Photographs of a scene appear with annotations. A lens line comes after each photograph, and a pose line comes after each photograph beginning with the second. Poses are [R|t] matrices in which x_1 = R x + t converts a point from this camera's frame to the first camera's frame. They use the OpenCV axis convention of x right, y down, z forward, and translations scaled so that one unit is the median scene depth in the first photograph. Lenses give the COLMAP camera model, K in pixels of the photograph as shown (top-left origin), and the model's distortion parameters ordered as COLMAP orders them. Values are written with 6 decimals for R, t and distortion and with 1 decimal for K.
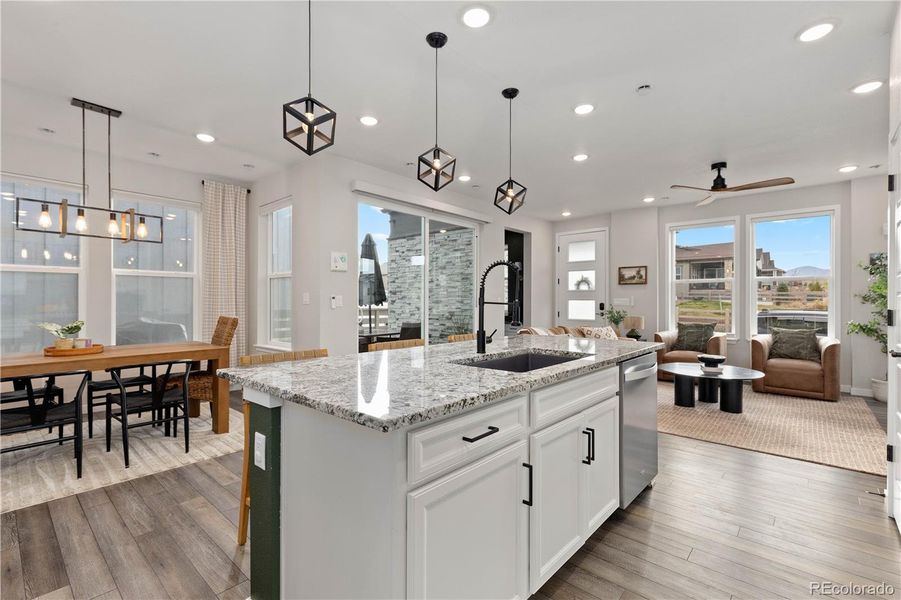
lens RADIAL K [[410.6, 0, 443.6], [0, 410.6, 298.7], [0, 0, 1]] dist [0.005293, -0.000930]
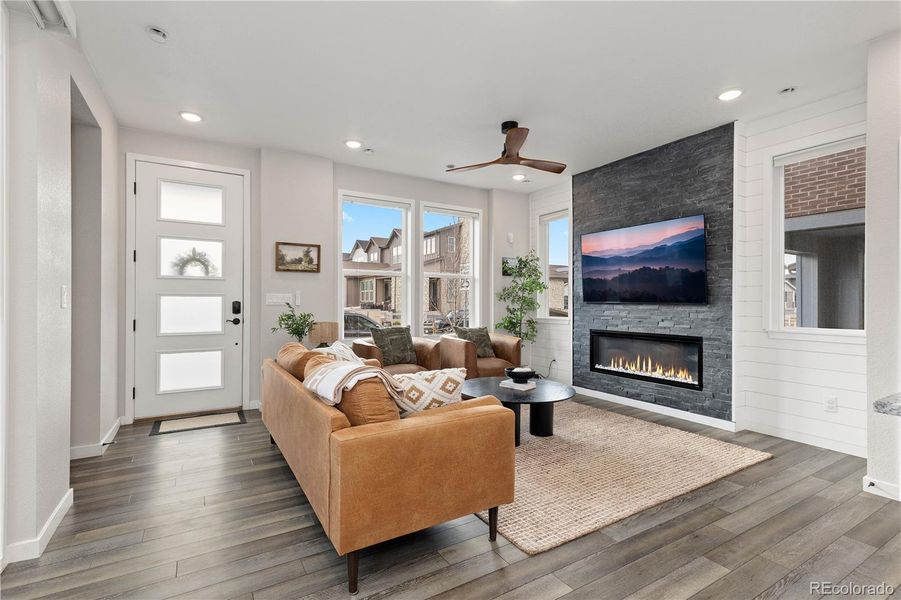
lens RADIAL K [[415.1, 0, 447.0], [0, 415.1, 301.8], [0, 0, 1]] dist [0.008420, 0.001298]
pose [[0.297642, -0.002159, 0.954675, -0.099513], [-0.006553, 0.999969, 0.004305, 0.008859], [-0.954655, -0.007537, 0.297619, 0.682661]]
